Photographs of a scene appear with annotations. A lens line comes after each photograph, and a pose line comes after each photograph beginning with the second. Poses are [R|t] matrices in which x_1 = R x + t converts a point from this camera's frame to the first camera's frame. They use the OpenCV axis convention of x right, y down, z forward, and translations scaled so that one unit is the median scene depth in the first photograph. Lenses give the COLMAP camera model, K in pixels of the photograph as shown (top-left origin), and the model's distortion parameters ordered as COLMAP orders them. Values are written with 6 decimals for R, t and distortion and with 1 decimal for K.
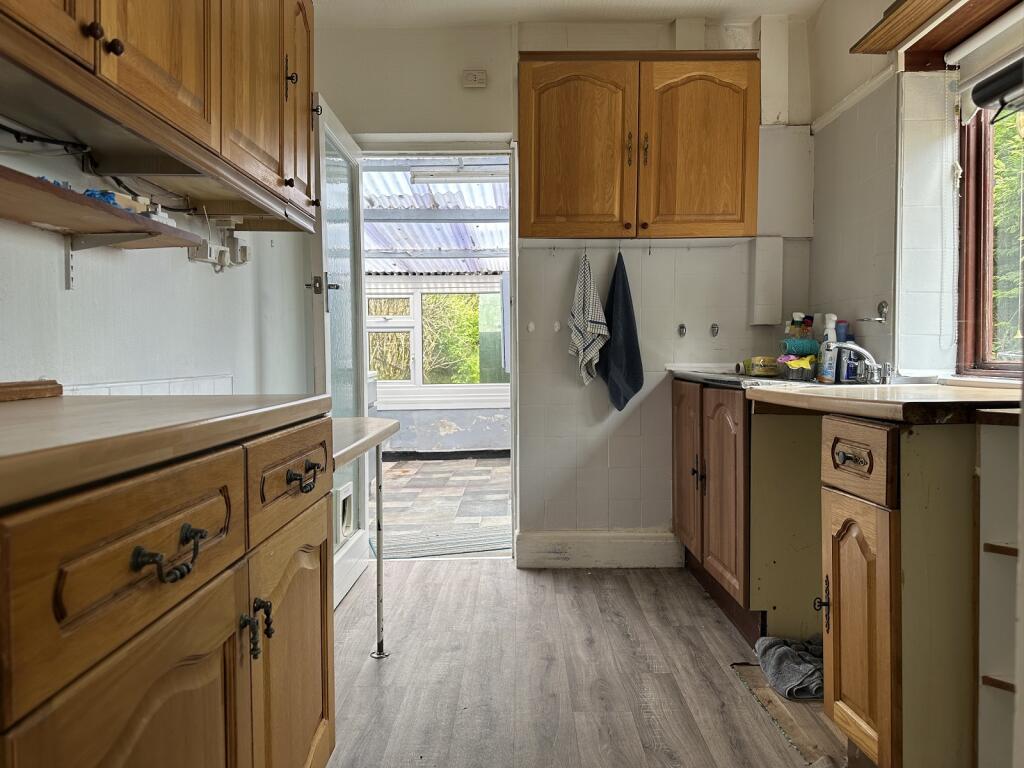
lens RADIAL K [[727.2, 0, 515.8], [0, 727.2, 380.3], [0, 0, 1]] dist [0.058661, -0.004018]
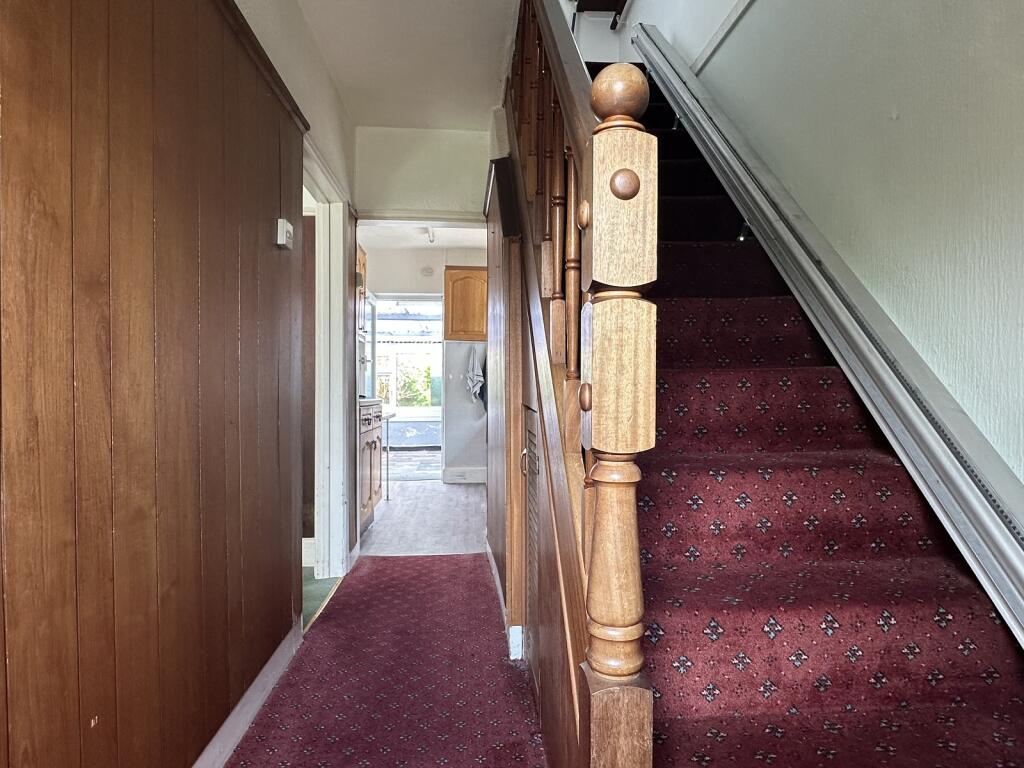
lens RADIAL K [[574.9, 0, 507.5], [0, 574.9, 389.6], [0, 0, 1]] dist [-0.003672, -0.001891]
pose [[0.996969, 0.010851, 0.077043, 0.032017], [-0.007873, 0.999214, -0.038854, 0.018818], [-0.077404, 0.038130, 0.996270, -0.426325]]
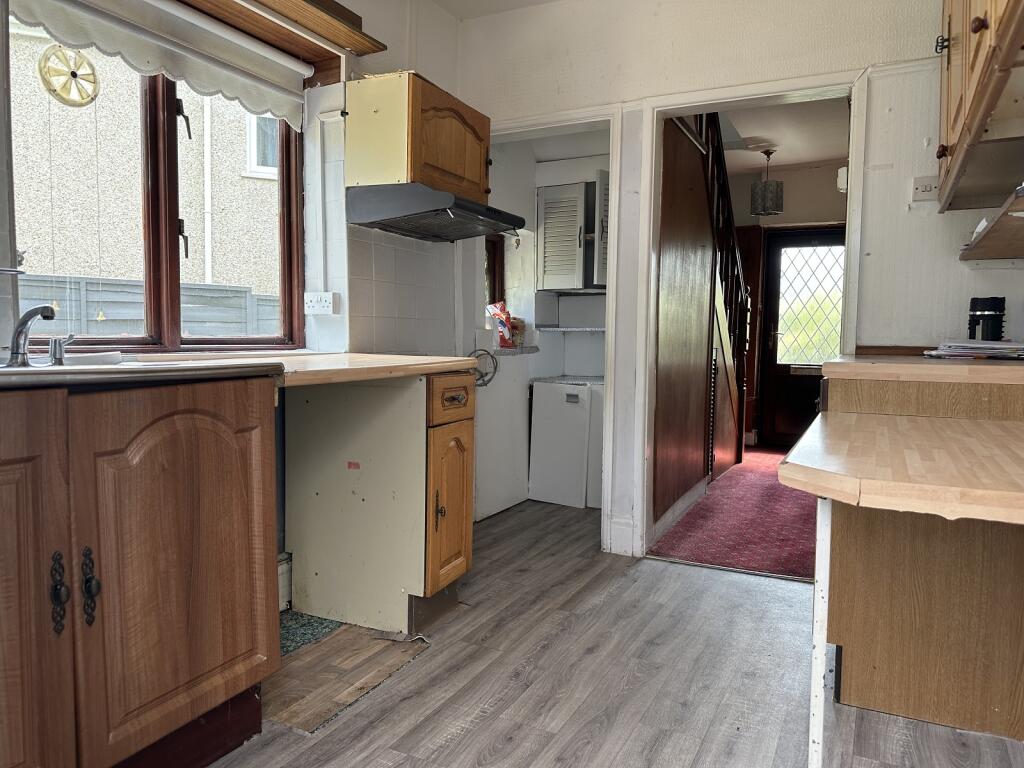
lens RADIAL K [[727.2, 0, 514.6], [0, 727.2, 383.4], [0, 0, 1]] dist [0.058661, -0.004018]
pose [[-0.889989, -0.033038, 0.454783, -0.093946], [0.010171, 0.995685, 0.092236, -0.018015], [-0.455868, 0.086715, -0.885813, 0.624955]]
